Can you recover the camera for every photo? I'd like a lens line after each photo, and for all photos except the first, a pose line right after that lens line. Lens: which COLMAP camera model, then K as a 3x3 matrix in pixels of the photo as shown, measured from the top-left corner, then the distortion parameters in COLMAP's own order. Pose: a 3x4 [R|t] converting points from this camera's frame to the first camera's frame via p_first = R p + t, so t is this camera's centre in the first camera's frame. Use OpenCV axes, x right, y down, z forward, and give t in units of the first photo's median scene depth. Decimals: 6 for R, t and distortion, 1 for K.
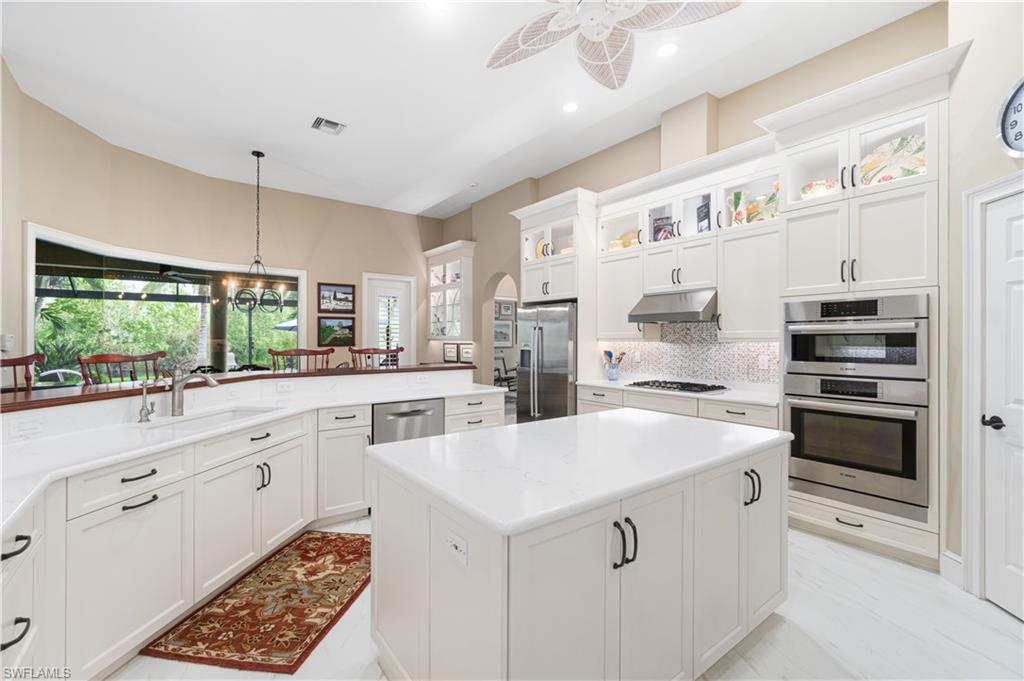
lens RADIAL K [[442.3, 0, 506.9], [0, 442.3, 342.3], [0, 0, 1]] dist [-0.011209, 0.000528]
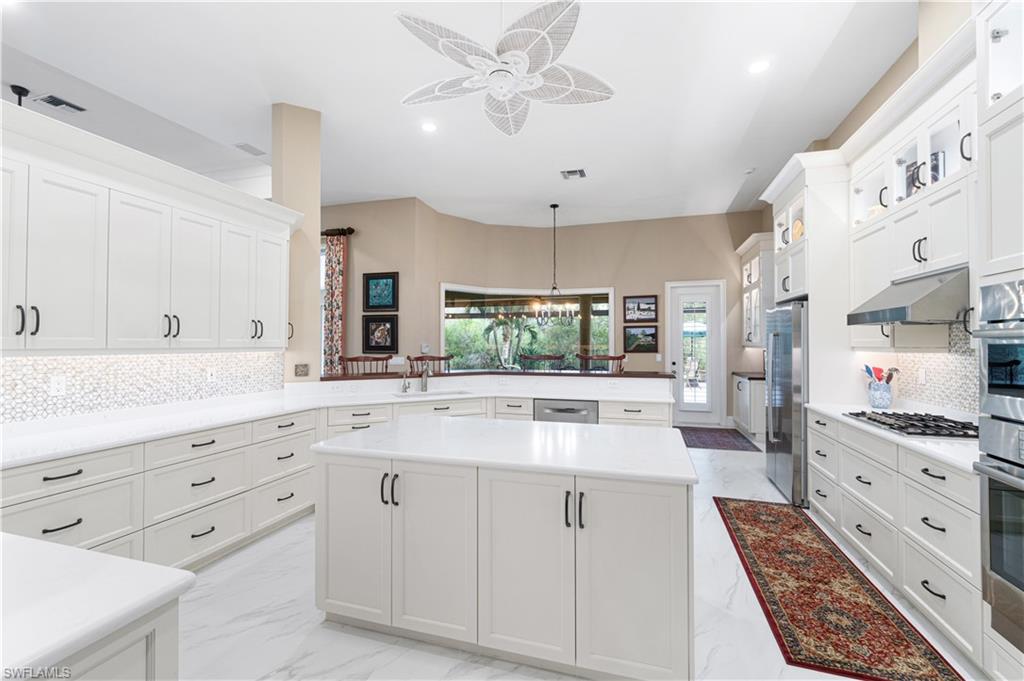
lens RADIAL K [[442.3, 0, 496.9], [0, 442.3, 340.7], [0, 0, 1]] dist [-0.011209, 0.000528]
pose [[0.566409, -0.008112, -0.824084, 0.323429], [-0.002883, 0.999926, -0.011824, -0.006165], [0.824119, 0.009074, 0.566344, 0.083648]]
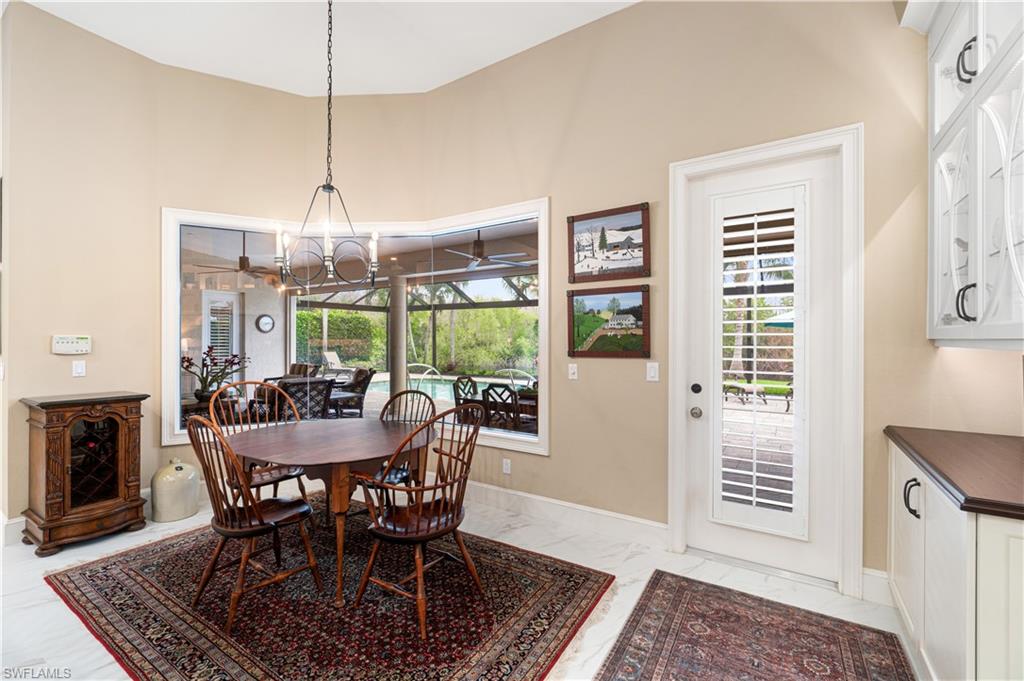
lens RADIAL K [[442.3, 0, 492.5], [0, 442.3, 340.0], [0, 0, 1]] dist [-0.011209, 0.000528]
pose [[0.321863, 0.003054, -0.946781, -0.016949], [-0.007345, 0.999973, 0.000729, -0.006904], [0.946758, 0.006720, 0.321877, 0.769840]]
